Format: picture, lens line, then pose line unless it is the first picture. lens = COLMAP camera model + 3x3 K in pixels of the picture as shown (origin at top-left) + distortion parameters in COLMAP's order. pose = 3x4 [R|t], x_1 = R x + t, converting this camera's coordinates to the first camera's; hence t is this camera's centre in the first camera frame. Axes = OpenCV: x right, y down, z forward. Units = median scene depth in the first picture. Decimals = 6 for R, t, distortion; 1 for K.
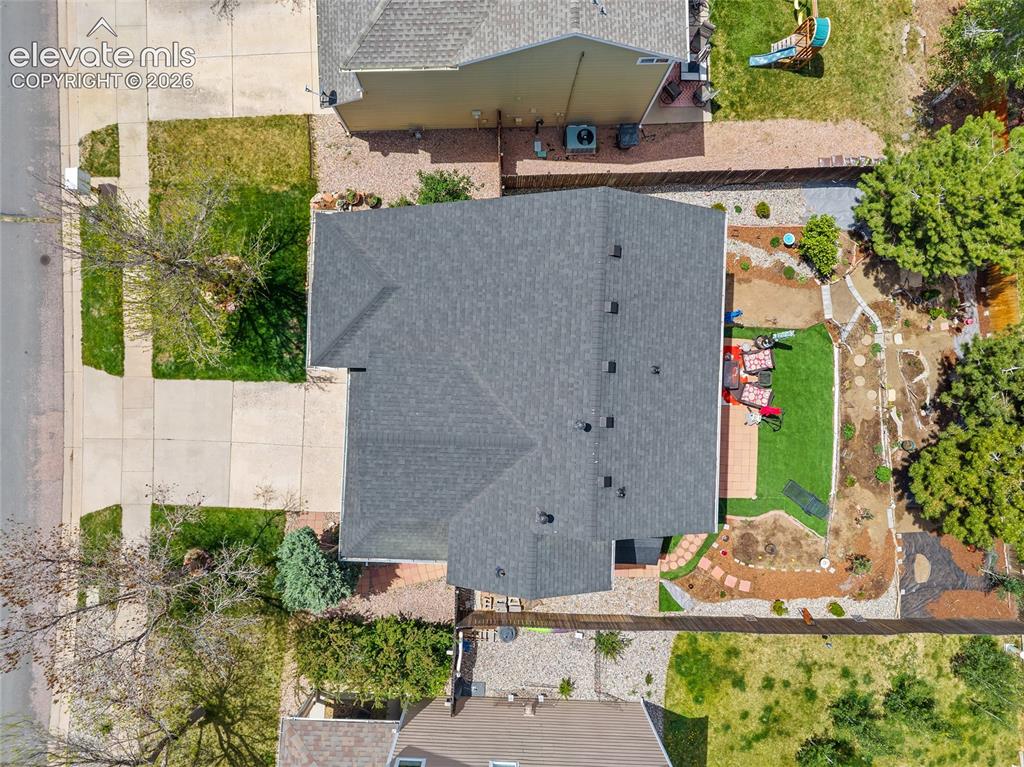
lens RADIAL K [[705.3, 0, 509.6], [0, 705.3, 384.8], [0, 0, 1]] dist [0.042436, -0.043235]
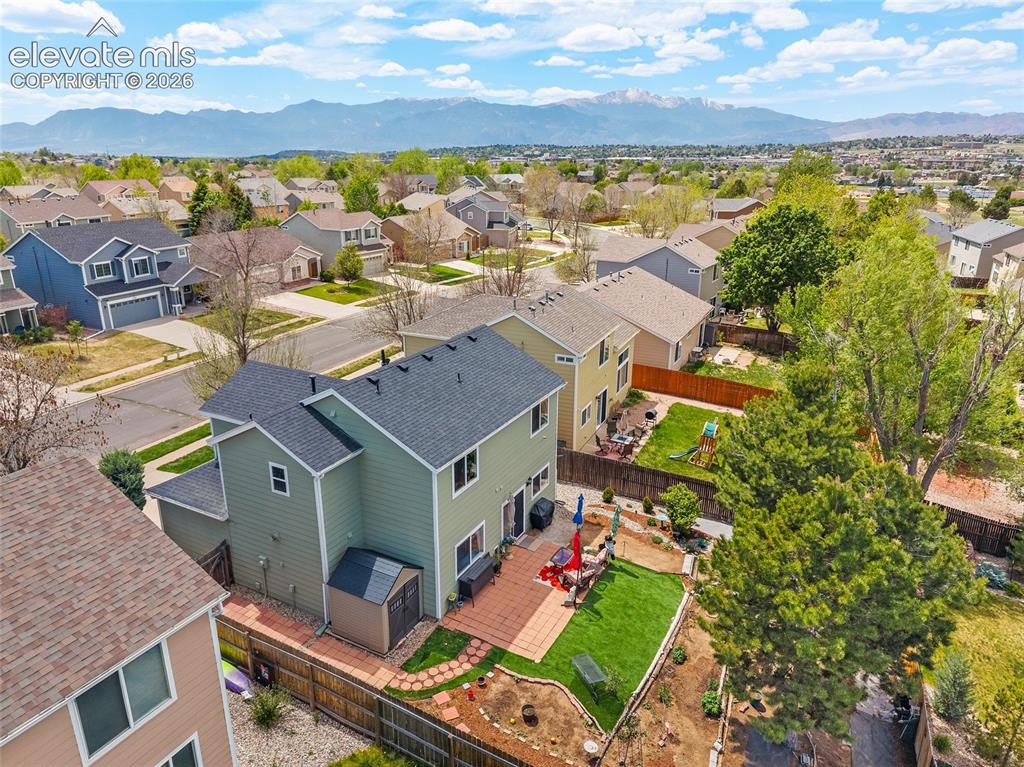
lens RADIAL K [[705.3, 0, 509.6], [0, 705.3, 384.8], [0, 0, 1]] dist [0.042436, -0.043235]
pose [[0.895718, 0.118465, -0.428549, 0.624067], [-0.443687, 0.300613, -0.844259, 0.758090], [0.028813, 0.946360, 0.321826, 0.443625]]
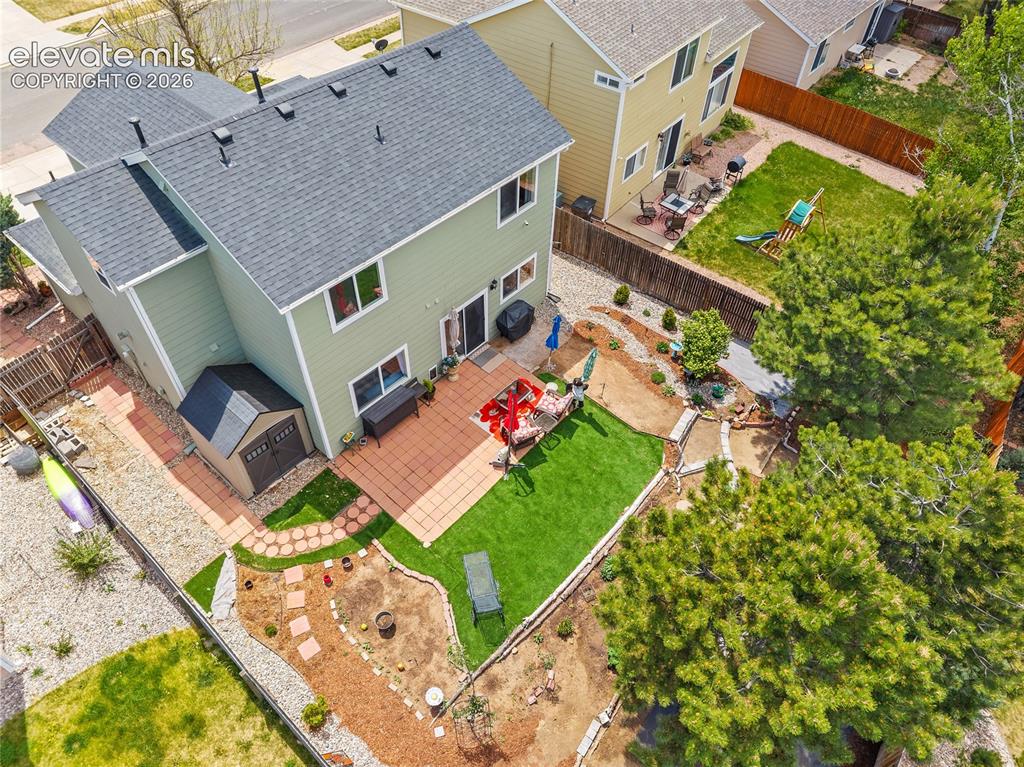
lens RADIAL K [[685.5, 0, 512.7], [0, 685.5, 384.5], [0, 0, 1]] dist [0.044079, -0.039653]
pose [[0.774530, 0.458202, -0.436066, 0.609485], [-0.632488, 0.569548, -0.524951, 0.353056], [0.007827, 0.682398, 0.730939, 0.448114]]
